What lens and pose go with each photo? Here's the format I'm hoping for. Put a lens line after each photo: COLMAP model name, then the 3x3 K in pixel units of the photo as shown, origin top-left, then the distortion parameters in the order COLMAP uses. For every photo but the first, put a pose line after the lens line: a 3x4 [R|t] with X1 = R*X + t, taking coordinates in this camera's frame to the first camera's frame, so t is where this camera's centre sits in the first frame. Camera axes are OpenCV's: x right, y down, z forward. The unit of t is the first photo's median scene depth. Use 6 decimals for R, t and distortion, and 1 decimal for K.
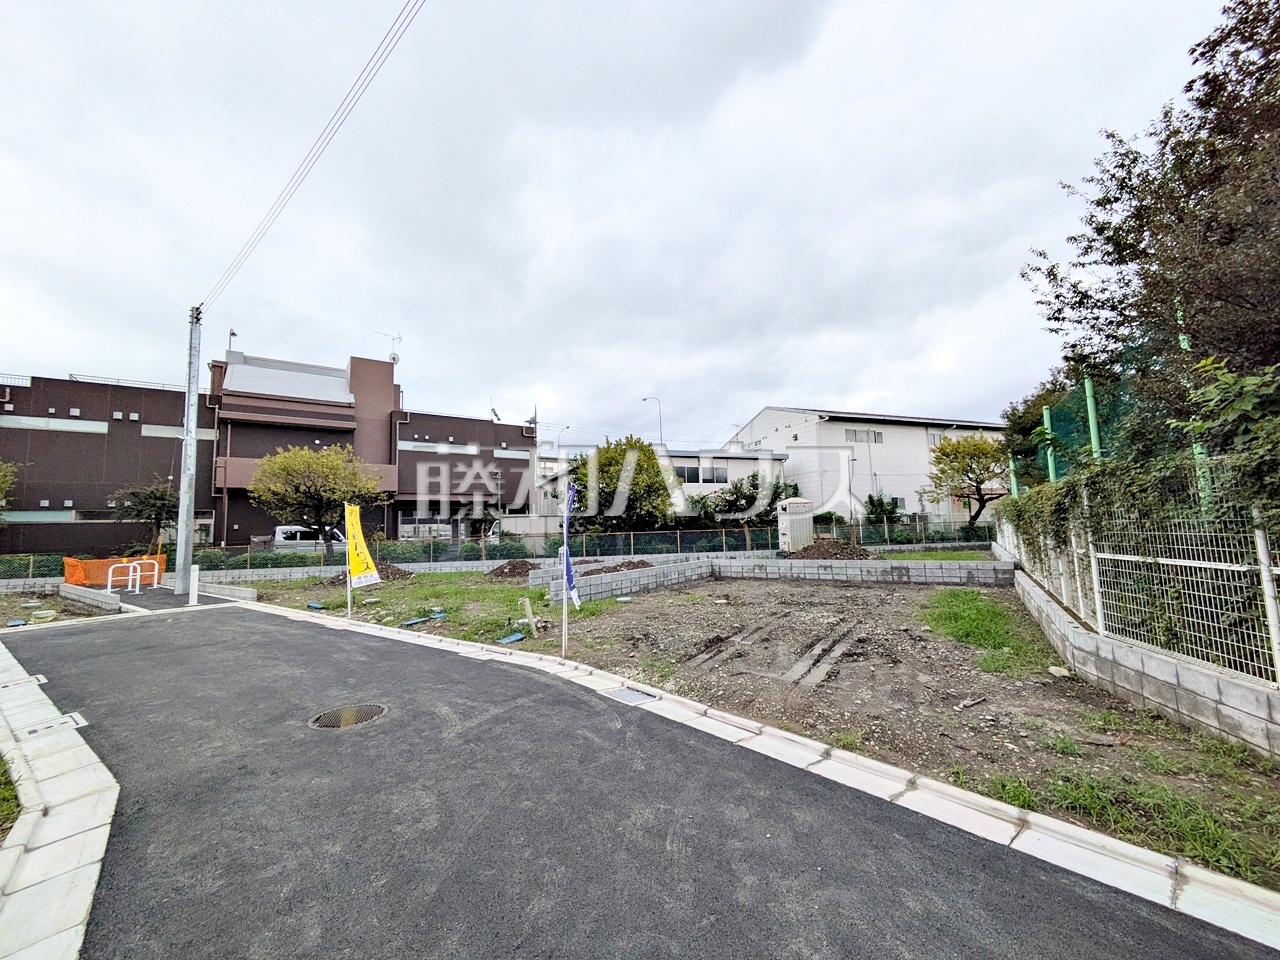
lens RADIAL K [[498.8, 0, 637.3], [0, 498.8, 484.8], [0, 0, 1]] dist [0.001074, 0.000090]
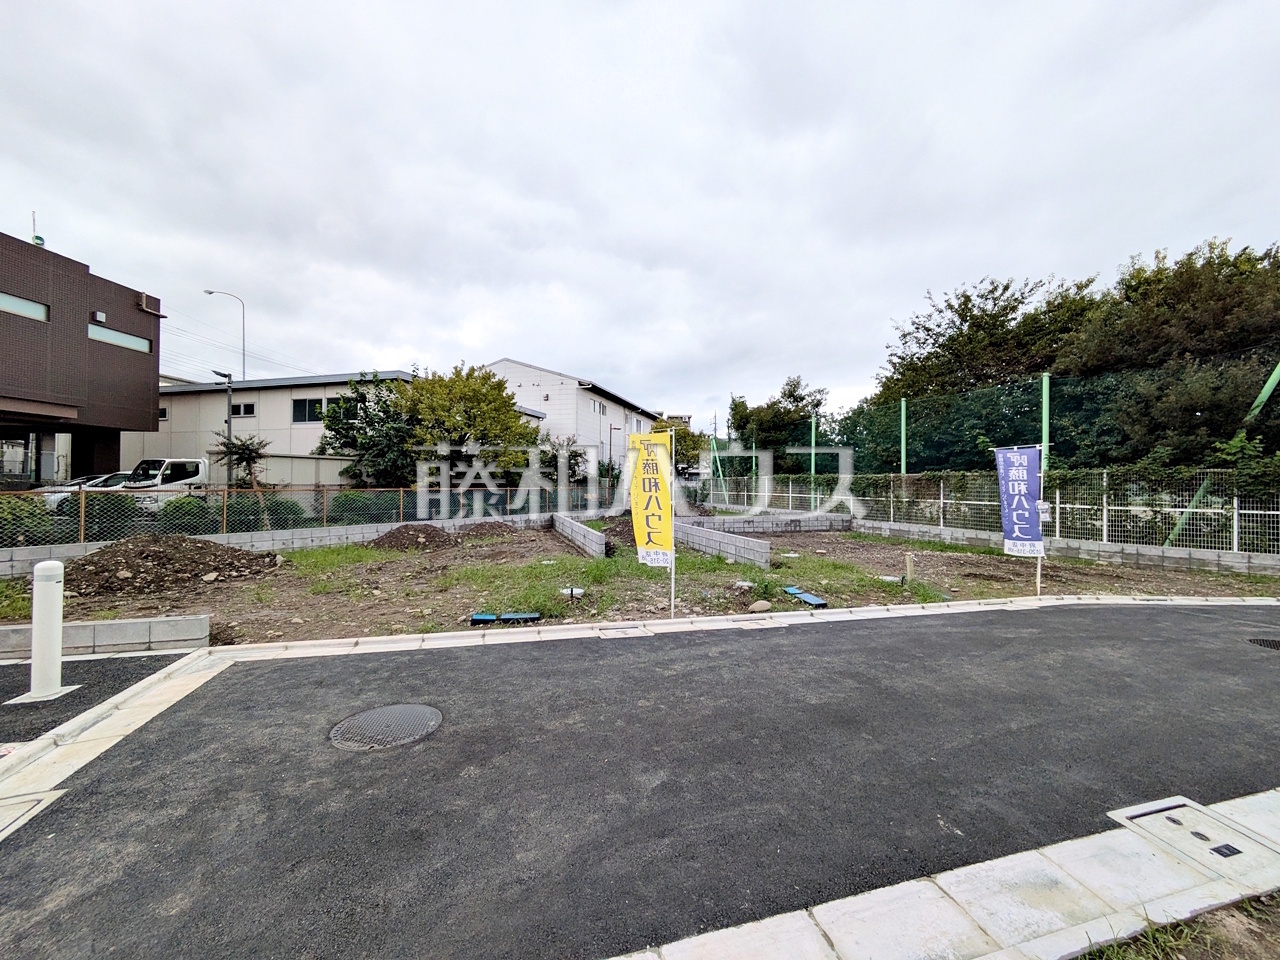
lens RADIAL K [[505.8, 0, 634.8], [0, 505.8, 480.9], [0, 0, 1]] dist [0.006699, -0.000091]
pose [[0.623710, 0.039987, 0.780633, -0.452067], [-0.096380, 0.995004, 0.026037, 0.036103], [-0.775691, -0.091477, 0.624448, 0.271264]]
